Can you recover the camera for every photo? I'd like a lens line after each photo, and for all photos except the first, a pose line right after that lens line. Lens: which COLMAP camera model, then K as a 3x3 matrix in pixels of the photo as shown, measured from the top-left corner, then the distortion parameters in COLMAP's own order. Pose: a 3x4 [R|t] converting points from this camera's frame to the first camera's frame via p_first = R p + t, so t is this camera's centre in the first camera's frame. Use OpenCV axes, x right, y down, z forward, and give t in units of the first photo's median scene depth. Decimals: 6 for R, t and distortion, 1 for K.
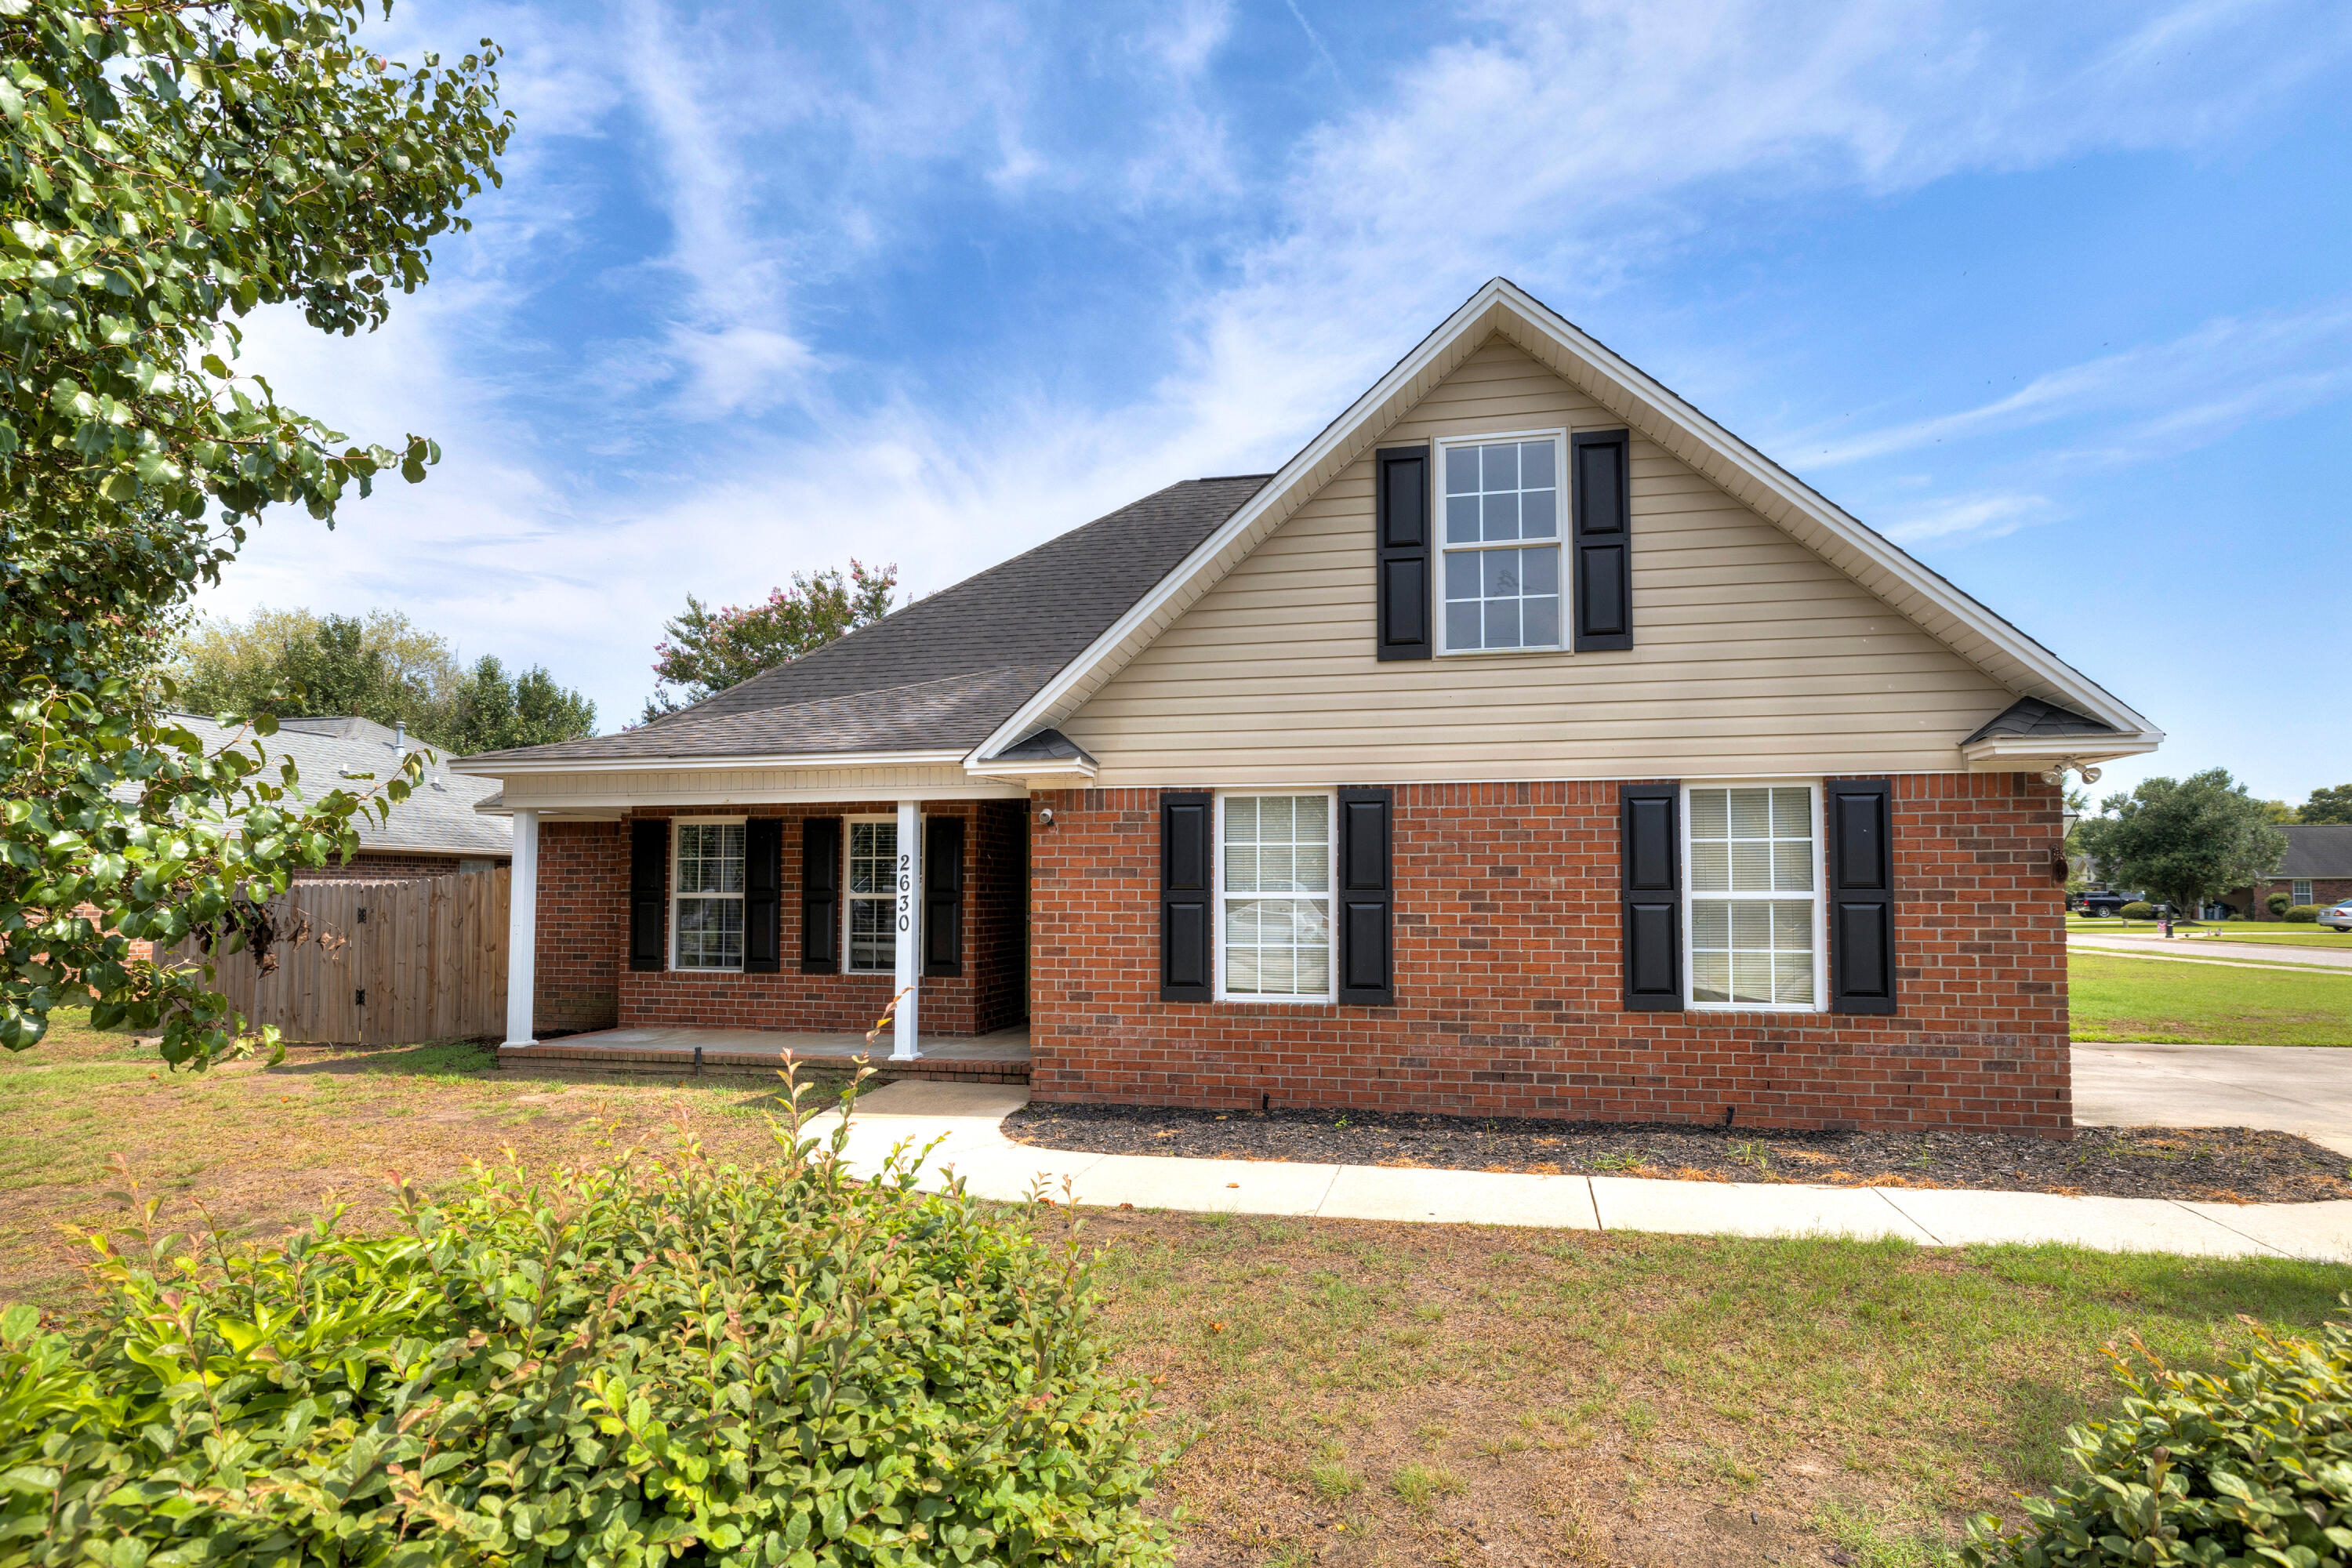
lens RADIAL K [[1187.5, 0, 1215.7], [0, 1187.5, 842.7], [0, 0, 1]] dist [0.003394, 0.001591]
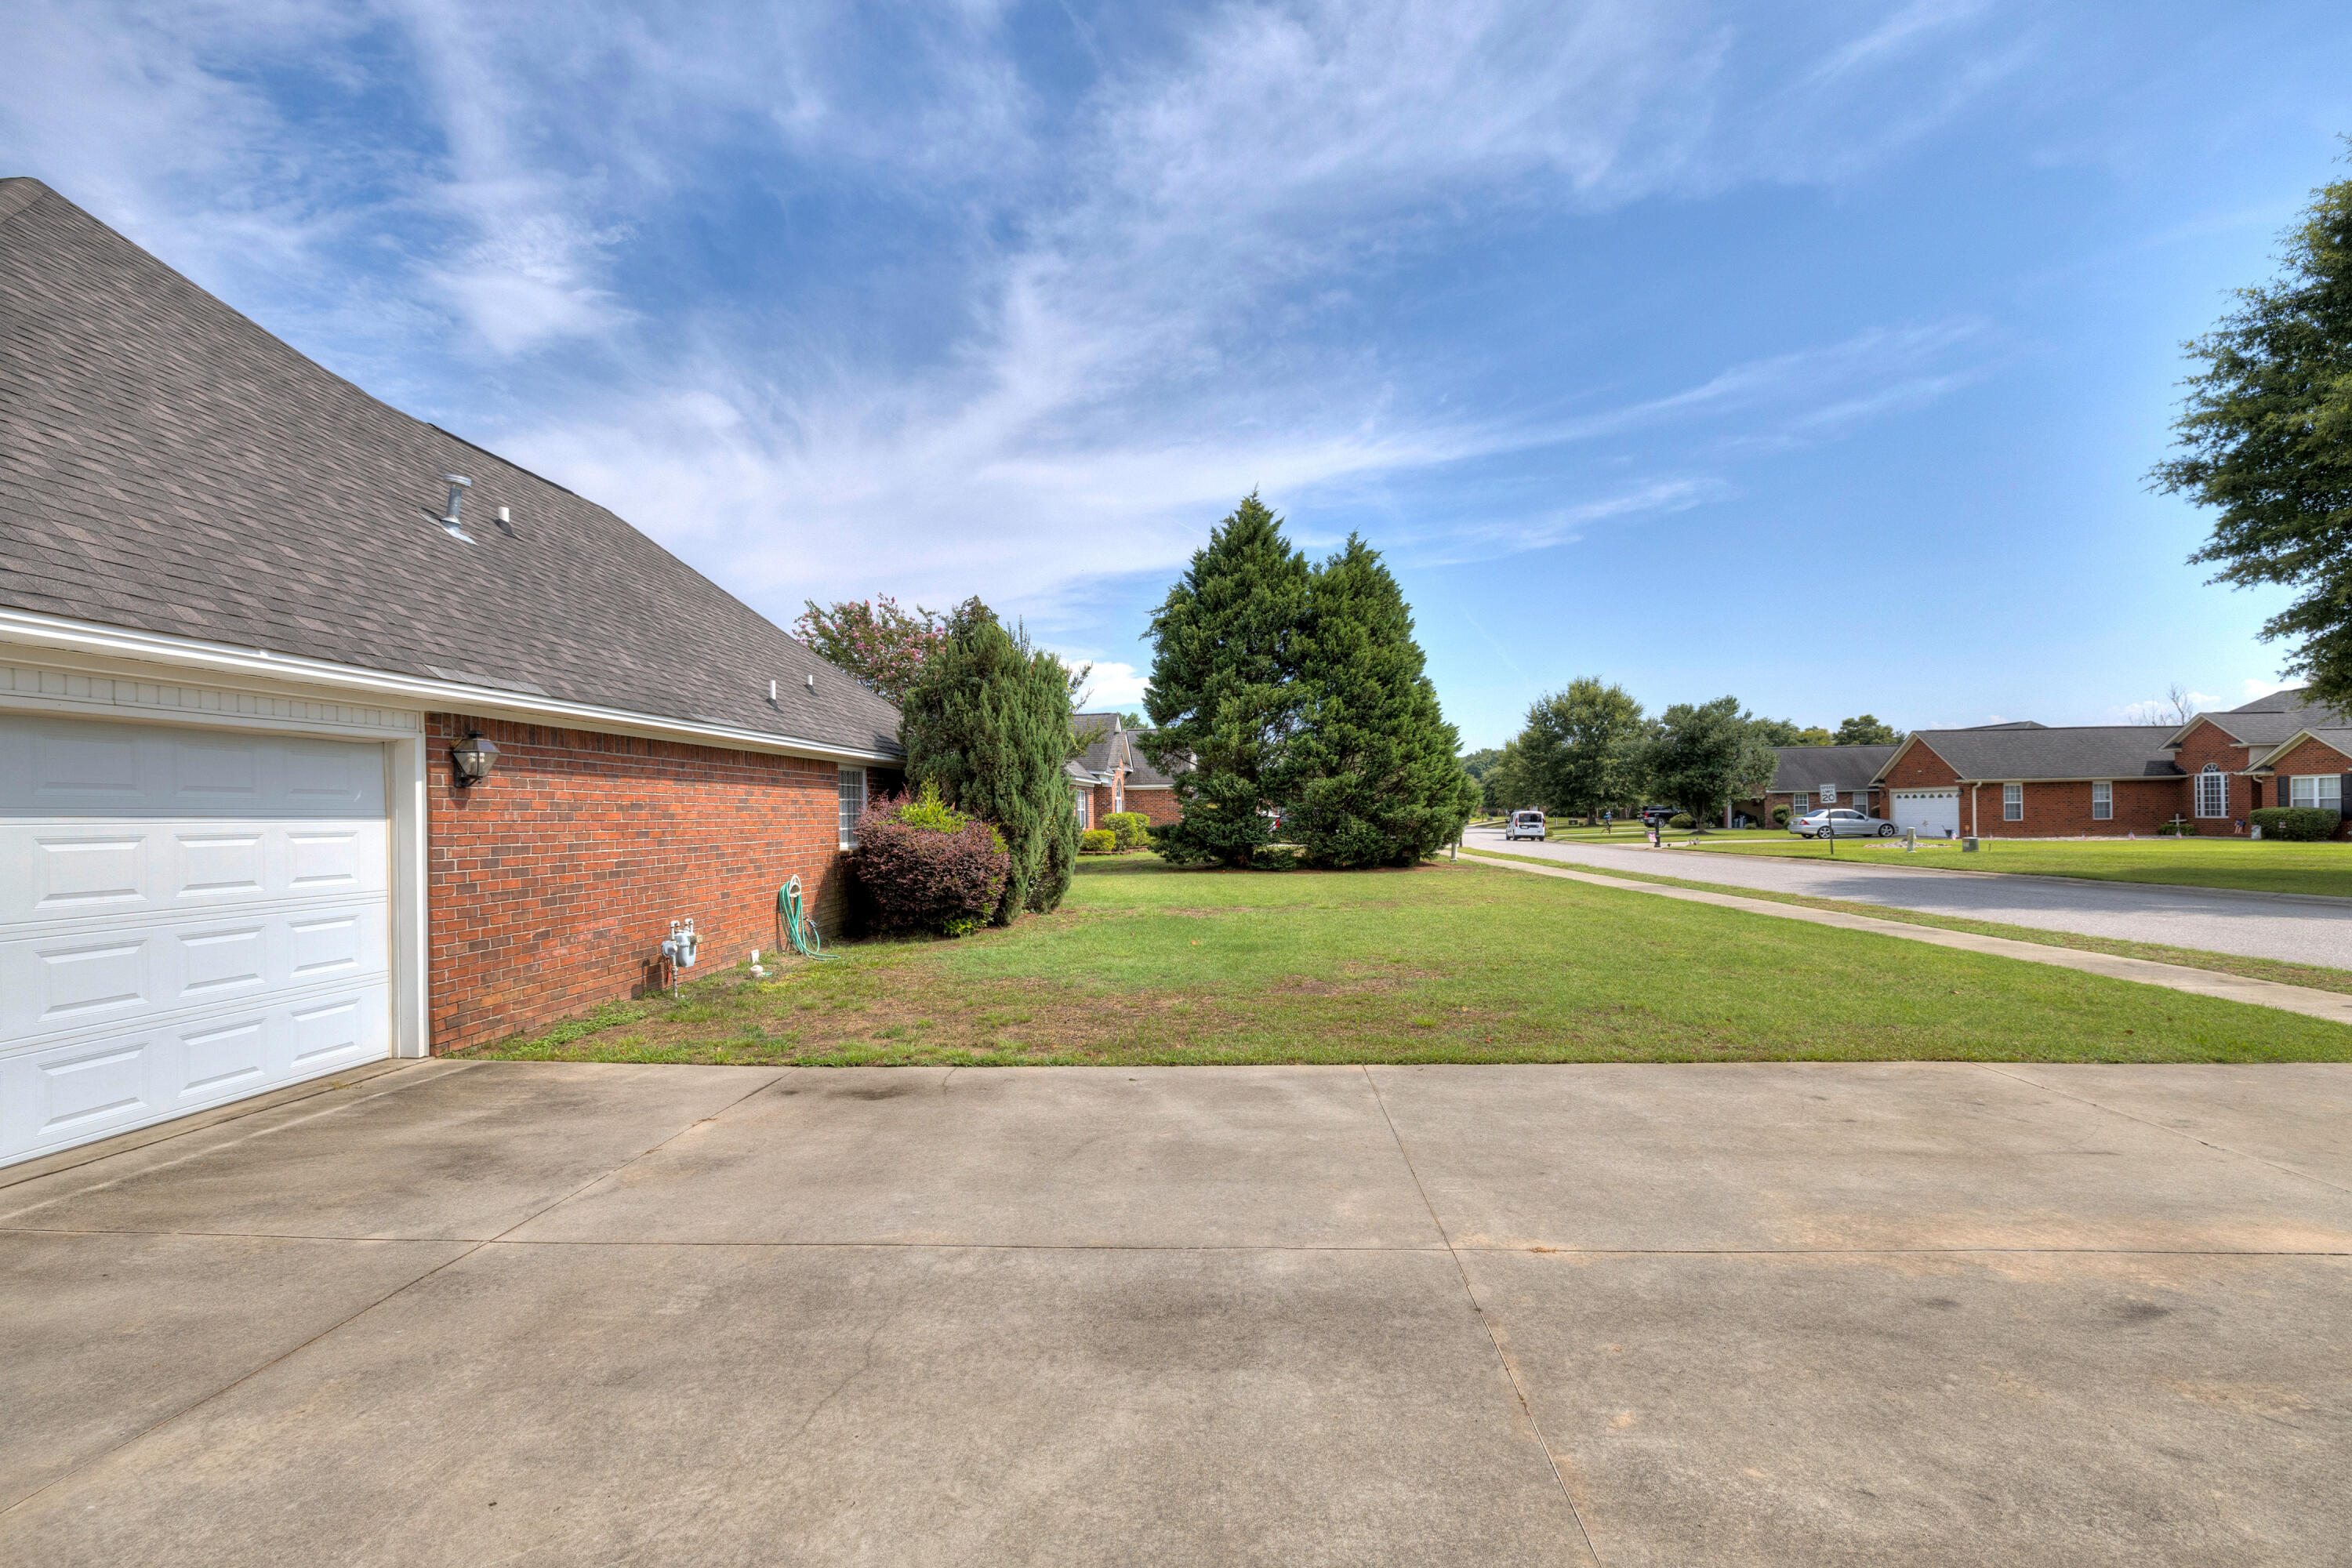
lens RADIAL K [[1036.1, 0, 1182.0], [0, 1036.1, 836.3], [0, 0, 1]] dist [0.036150, 0.000107]
pose [[0.989114, -0.019347, 0.145872, 1.076908], [0.010270, 0.997978, 0.062724, 0.025326], [-0.146790, -0.060543, 0.987313, 0.582690]]
